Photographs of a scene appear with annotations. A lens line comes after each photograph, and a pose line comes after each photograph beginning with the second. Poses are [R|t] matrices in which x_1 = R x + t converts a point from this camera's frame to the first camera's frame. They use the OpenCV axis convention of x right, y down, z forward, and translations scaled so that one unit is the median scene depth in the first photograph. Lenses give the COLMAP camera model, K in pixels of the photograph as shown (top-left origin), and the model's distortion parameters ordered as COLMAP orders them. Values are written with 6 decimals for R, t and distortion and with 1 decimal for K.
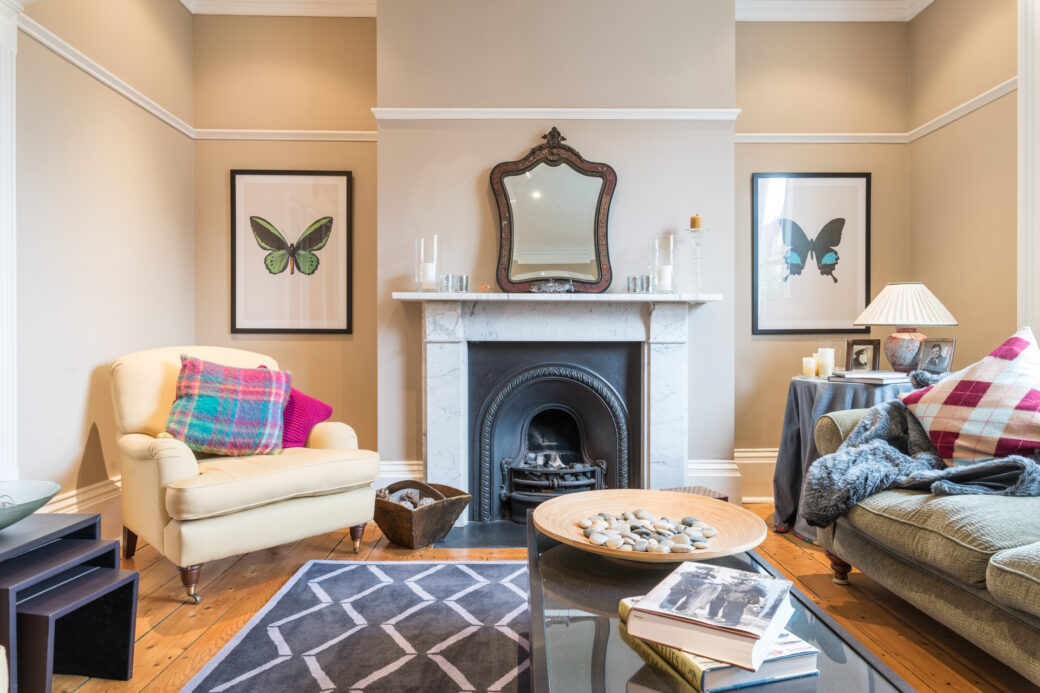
lens RADIAL K [[626.5, 0, 520.9], [0, 626.5, 346.8], [0, 0, 1]] dist [-0.005909, -0.000074]
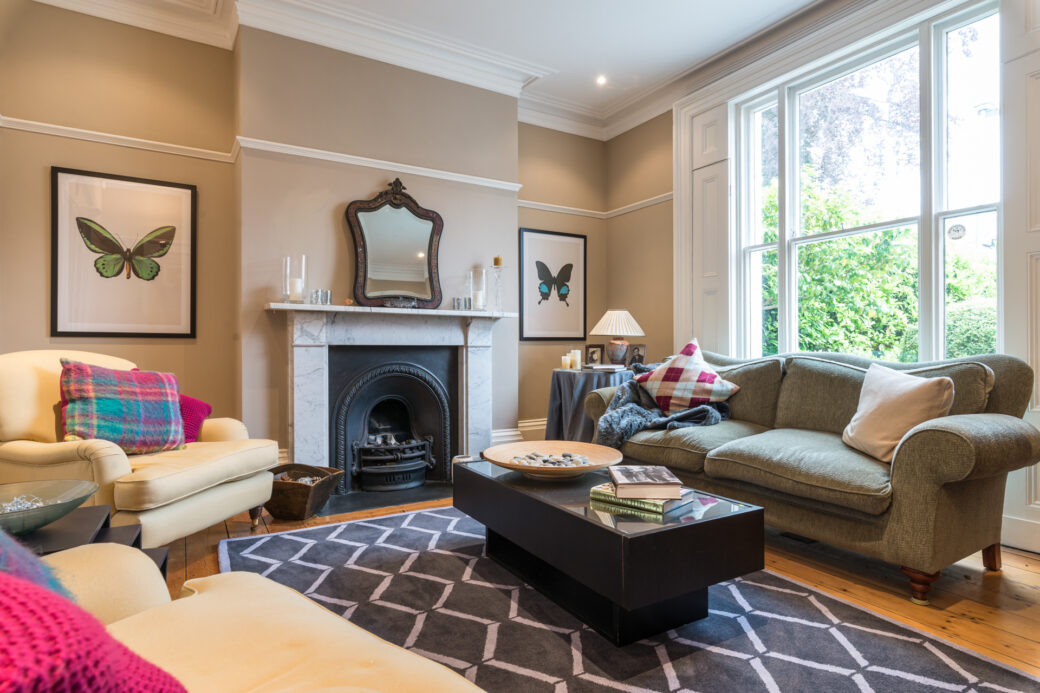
lens RADIAL K [[560.0, 0, 519.9], [0, 560.0, 345.9], [0, 0, 1]] dist [-0.004507, -0.001992]
pose [[0.862833, 0.000481, 0.505489, -0.314223], [0.003062, 0.999976, -0.006179, 0.000215], [-0.505480, 0.006879, 0.862811, -0.113587]]
